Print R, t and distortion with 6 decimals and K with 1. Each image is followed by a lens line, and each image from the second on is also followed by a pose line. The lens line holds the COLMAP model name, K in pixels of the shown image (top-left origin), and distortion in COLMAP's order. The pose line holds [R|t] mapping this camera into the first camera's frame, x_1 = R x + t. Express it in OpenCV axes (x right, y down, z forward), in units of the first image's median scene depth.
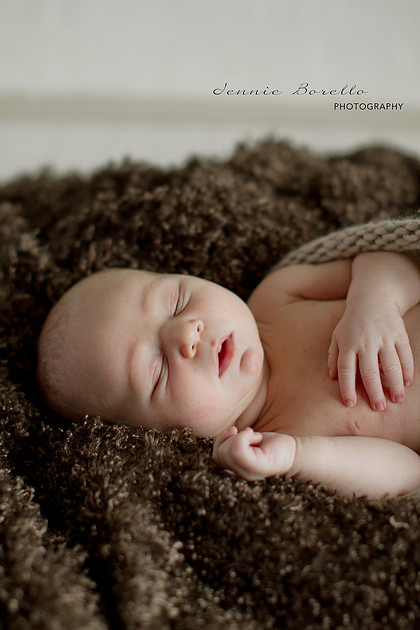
lens RADIAL K [[1534.3, 0, 212.0], [0, 1534.3, 316.1], [0, 0, 1]] dist [-0.193497, 0.000000]
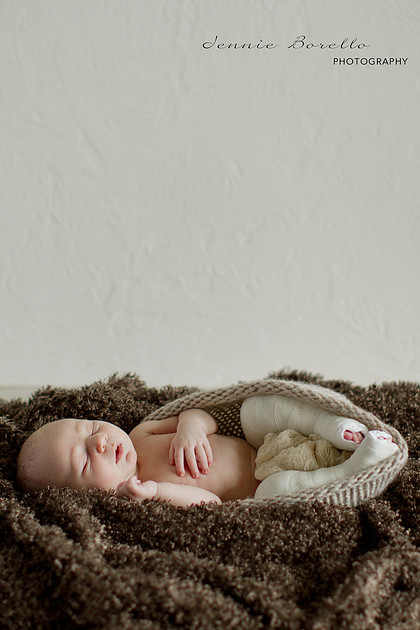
lens RADIAL K [[1534.3, 0, 209.4], [0, 1534.3, 314.5], [0, 0, 1]] dist [-0.193497, 0.000000]
pose [[0.989373, -0.002490, 0.145377, -0.164559], [0.045528, 0.954876, -0.293493, 0.446387], [-0.138087, 0.296993, 0.944843, -0.959324]]
